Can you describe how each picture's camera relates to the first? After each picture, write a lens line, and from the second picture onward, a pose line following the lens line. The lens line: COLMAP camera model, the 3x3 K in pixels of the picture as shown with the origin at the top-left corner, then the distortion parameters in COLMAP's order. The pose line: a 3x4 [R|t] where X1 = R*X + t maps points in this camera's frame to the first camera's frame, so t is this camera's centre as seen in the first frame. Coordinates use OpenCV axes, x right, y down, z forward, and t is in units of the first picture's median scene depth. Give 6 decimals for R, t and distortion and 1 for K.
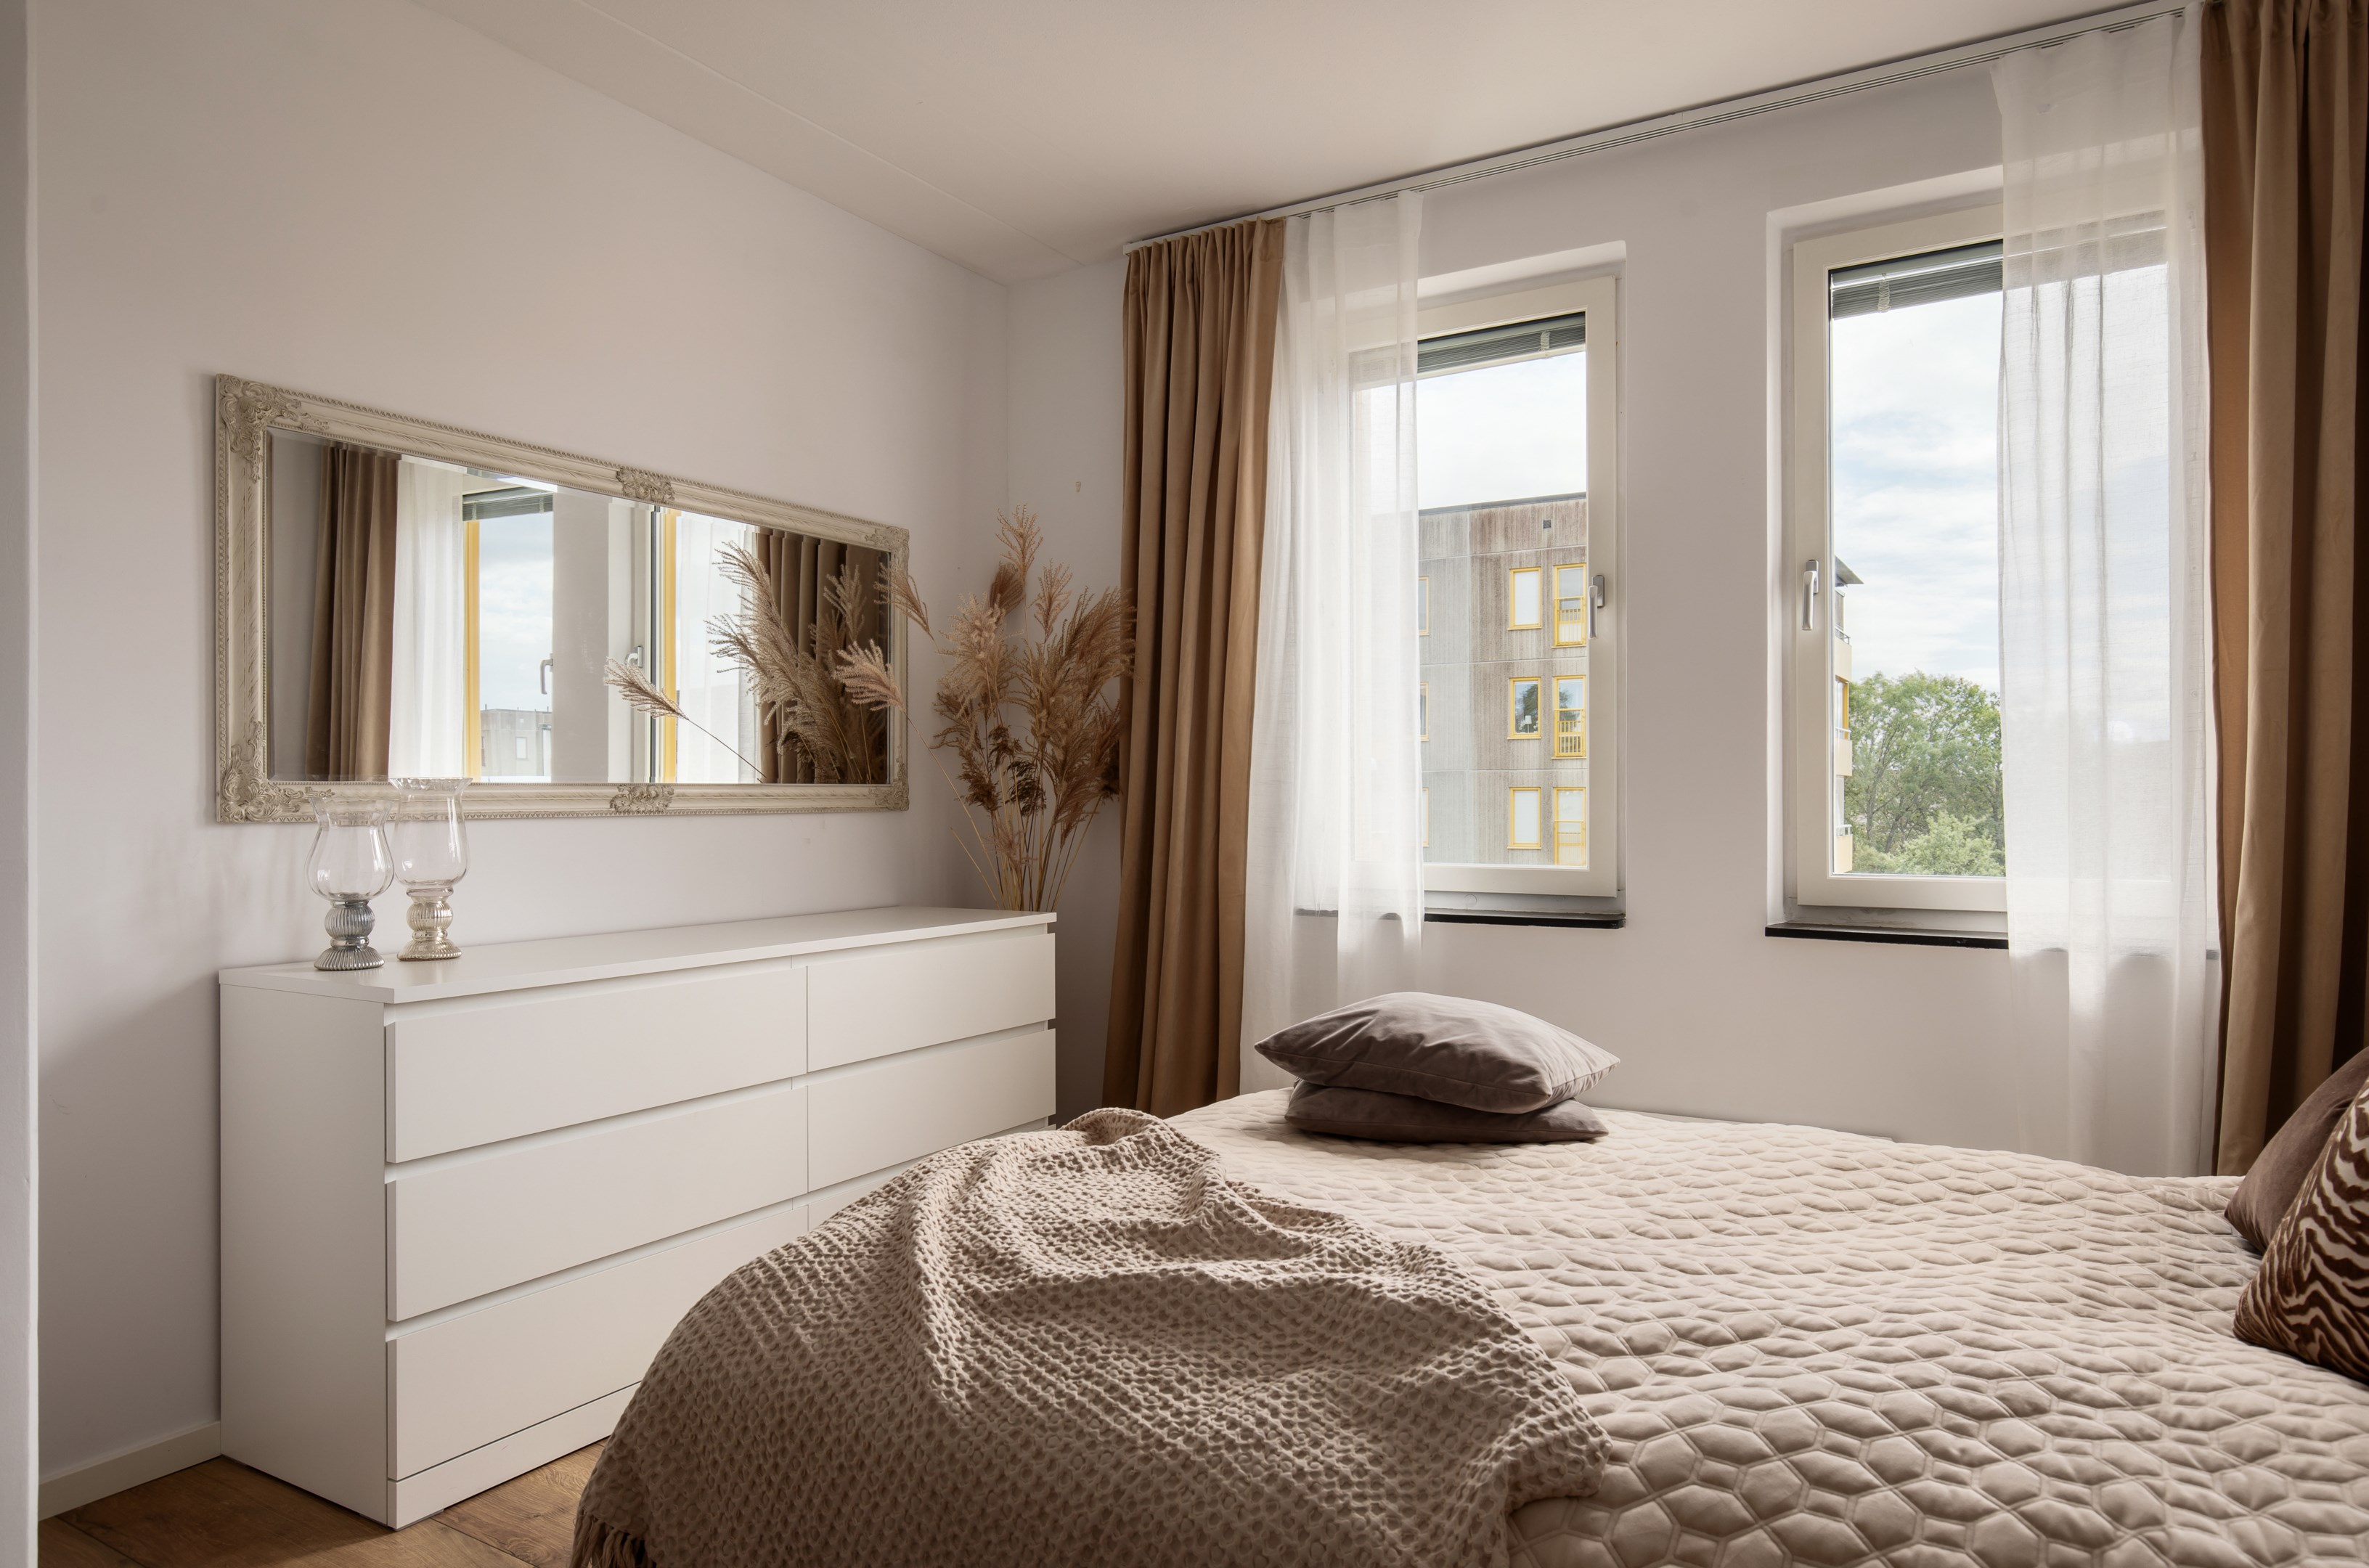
lens RADIAL K [[1418.0, 0, 1189.4], [0, 1418.0, 796.6], [0, 0, 1]] dist [0.001733, -0.001724]
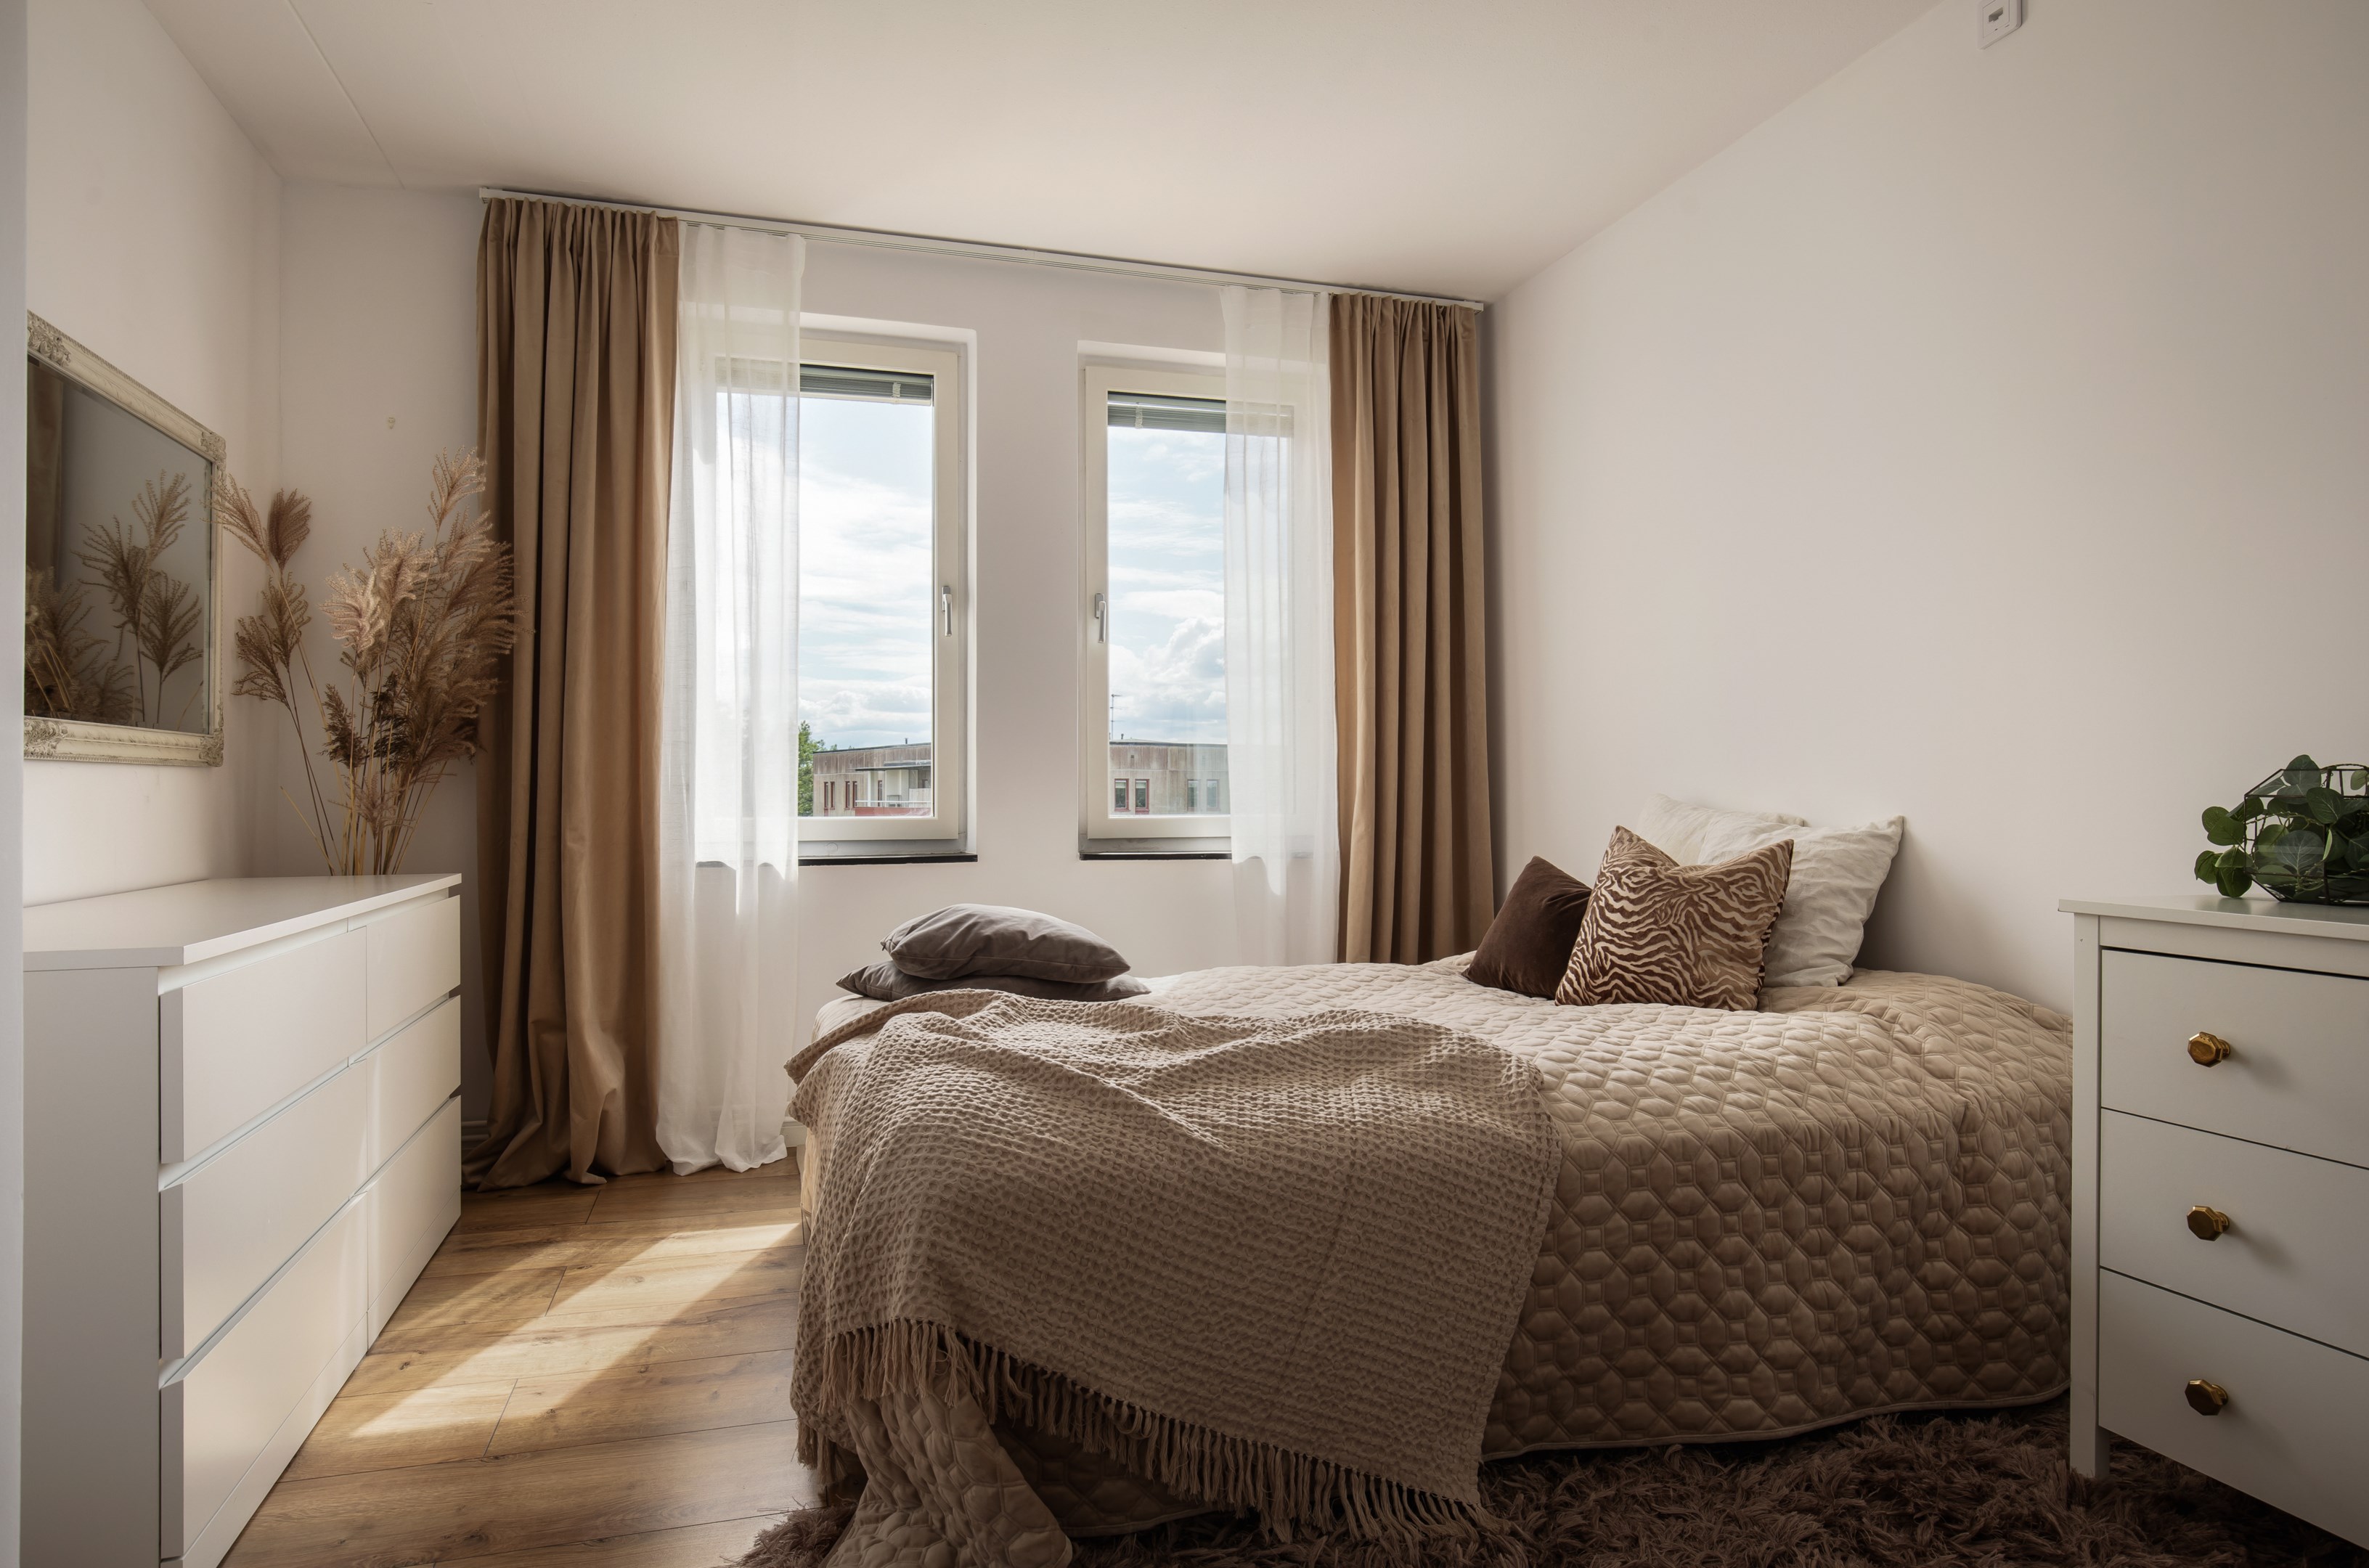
lens RADIAL K [[1330.2, 0, 1183.8], [0, 1330.2, 780.3], [0, 0, 1]] dist [-0.017931, -0.000541]
pose [[0.681012, 0.005639, 0.732250, -0.429232], [-0.000662, 0.999975, -0.007084, 0.026095], [-0.732272, 0.004339, 0.680999, 0.036826]]
